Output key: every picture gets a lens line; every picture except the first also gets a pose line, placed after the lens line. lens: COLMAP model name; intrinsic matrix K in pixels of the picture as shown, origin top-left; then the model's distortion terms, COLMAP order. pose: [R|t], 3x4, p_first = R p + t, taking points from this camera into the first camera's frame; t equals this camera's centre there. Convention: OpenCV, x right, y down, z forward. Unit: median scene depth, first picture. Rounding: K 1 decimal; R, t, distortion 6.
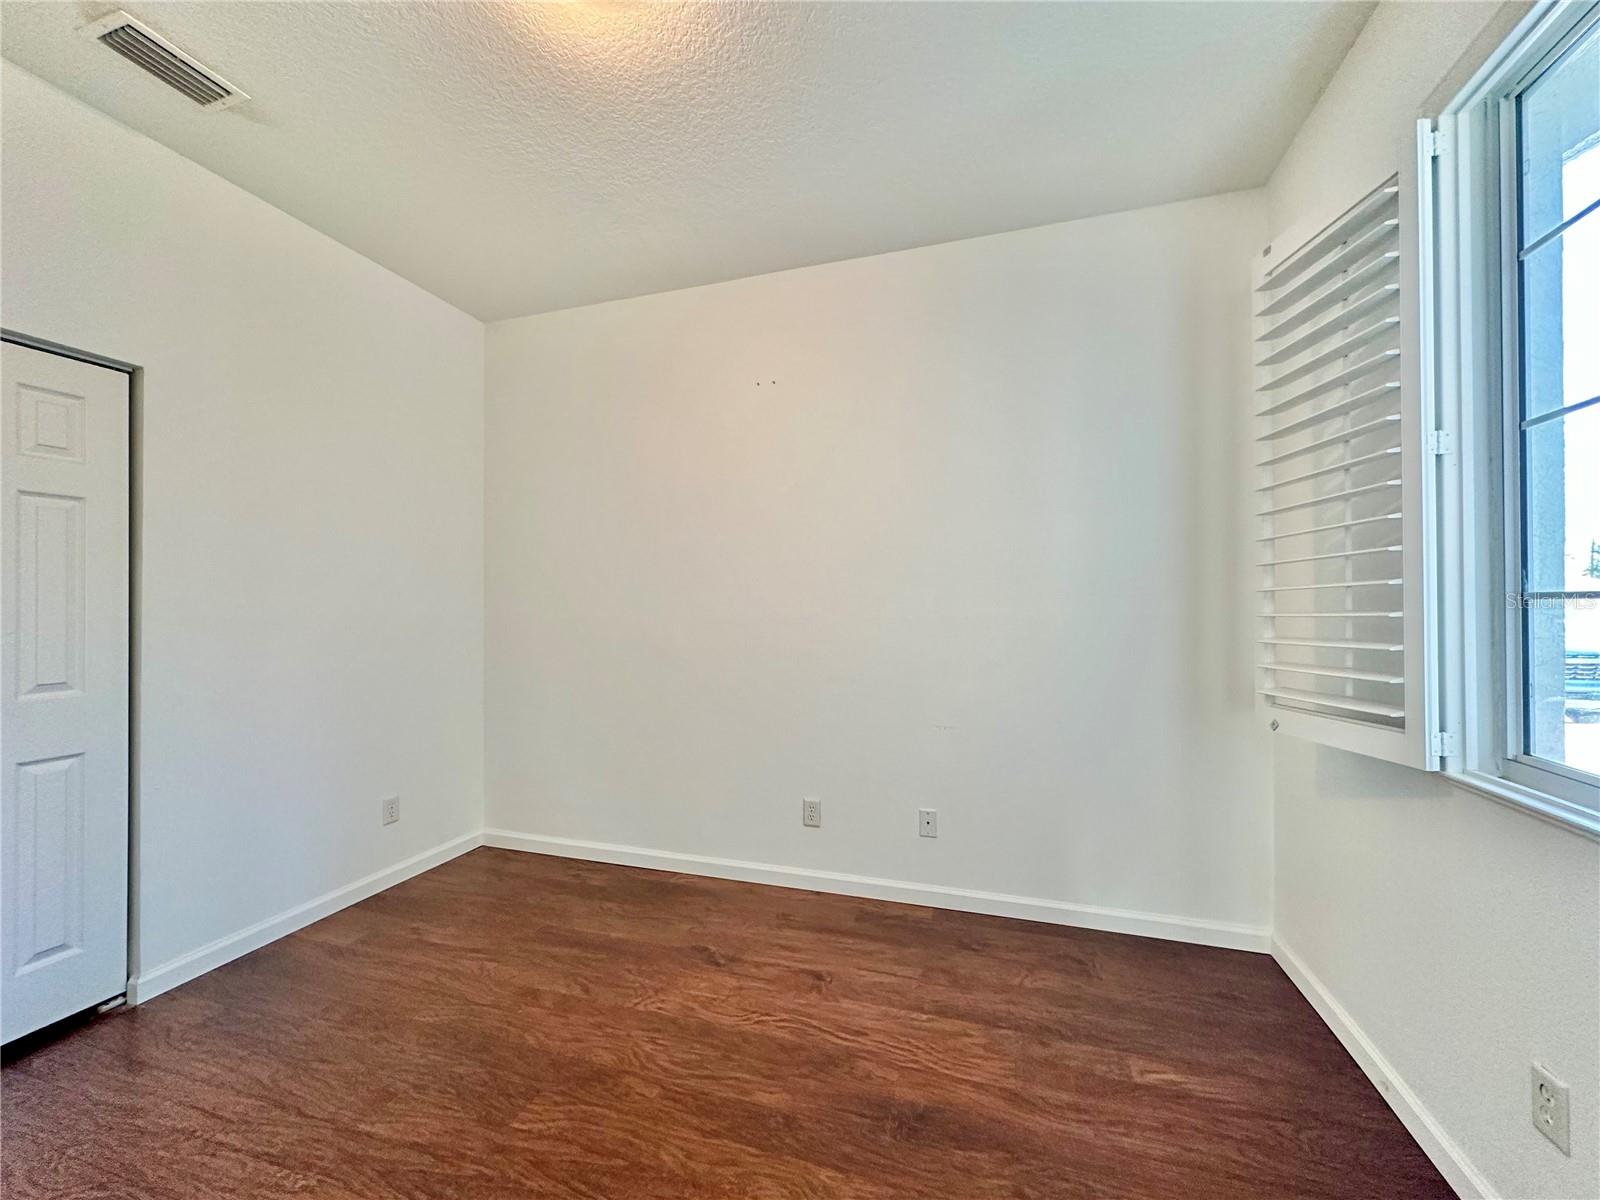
lens RADIAL K [[642.9, 0, 803.5], [0, 642.9, 599.7], [0, 0, 1]] dist [0.001202, 0.000404]
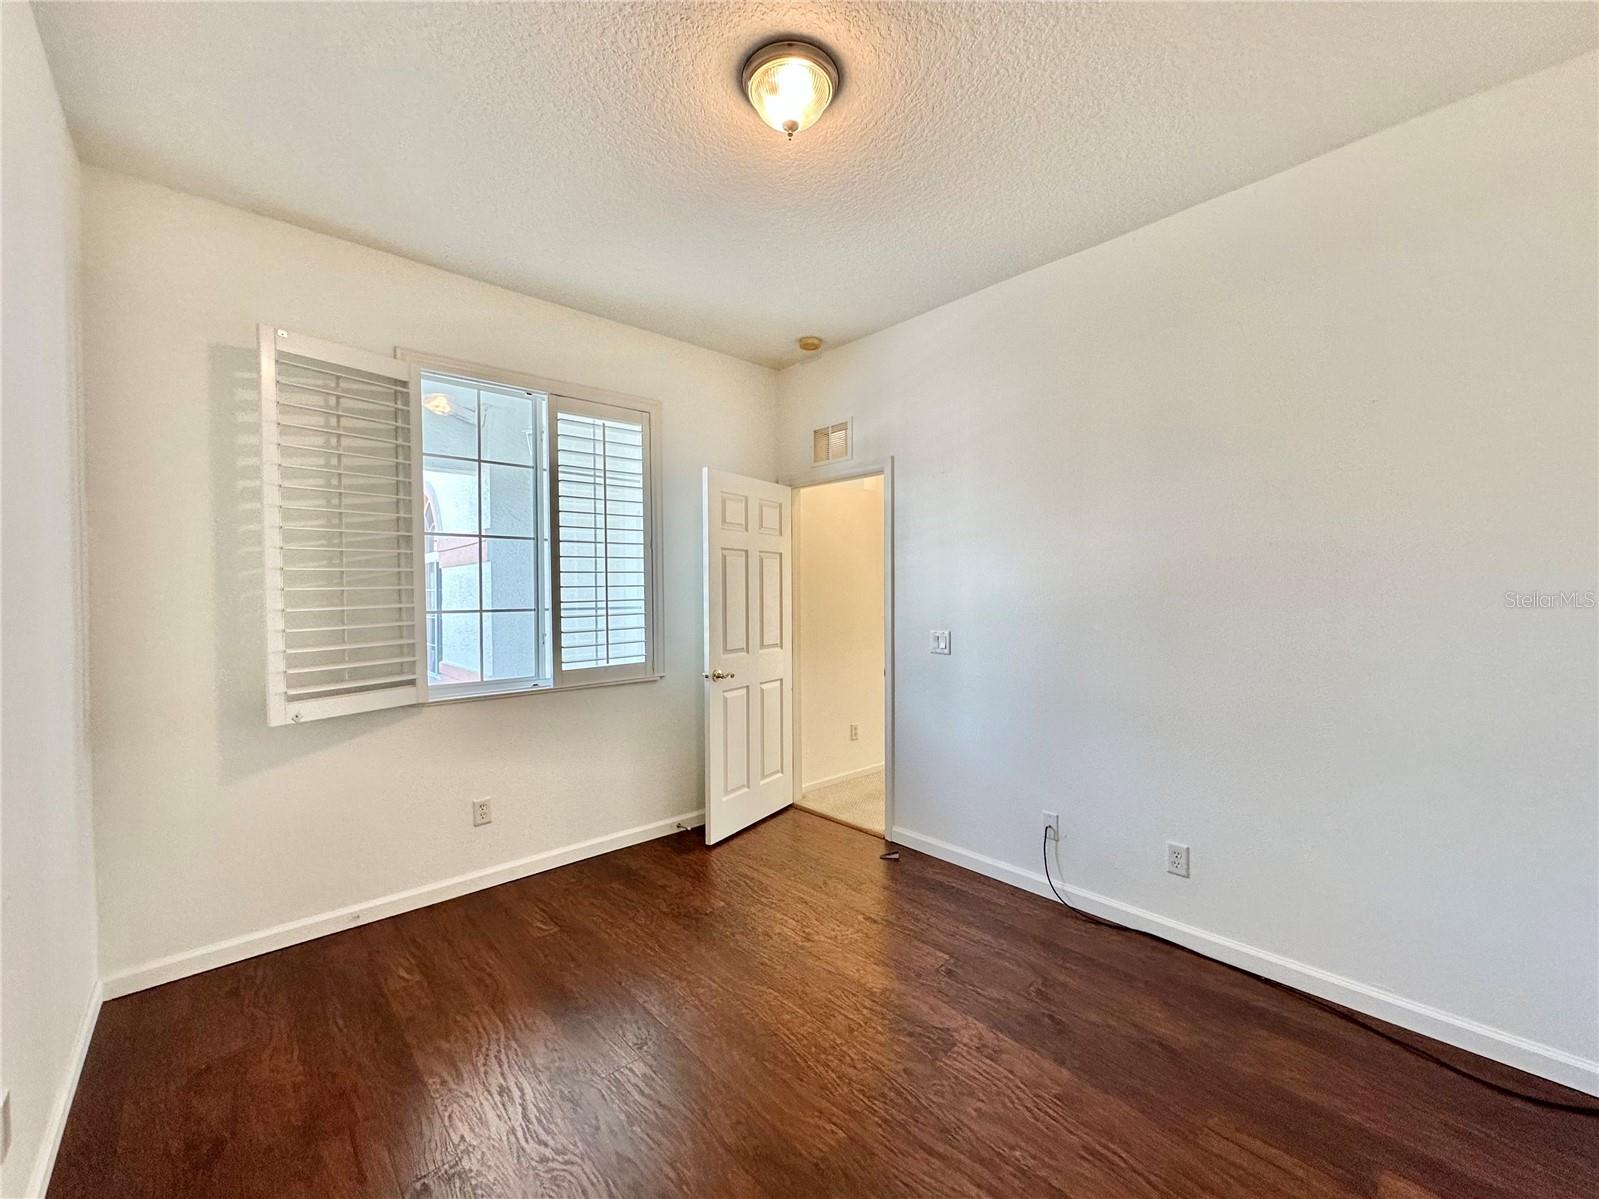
lens RADIAL K [[642.5, 0, 798.9], [0, 642.5, 602.3], [0, 0, 1]] dist [0.001202, 0.000404]
pose [[-0.863501, 0.002350, 0.504341, -0.798165], [0.007890, 0.999930, 0.008850, -0.035905], [-0.504285, 0.011621, -0.863459, 1.676947]]
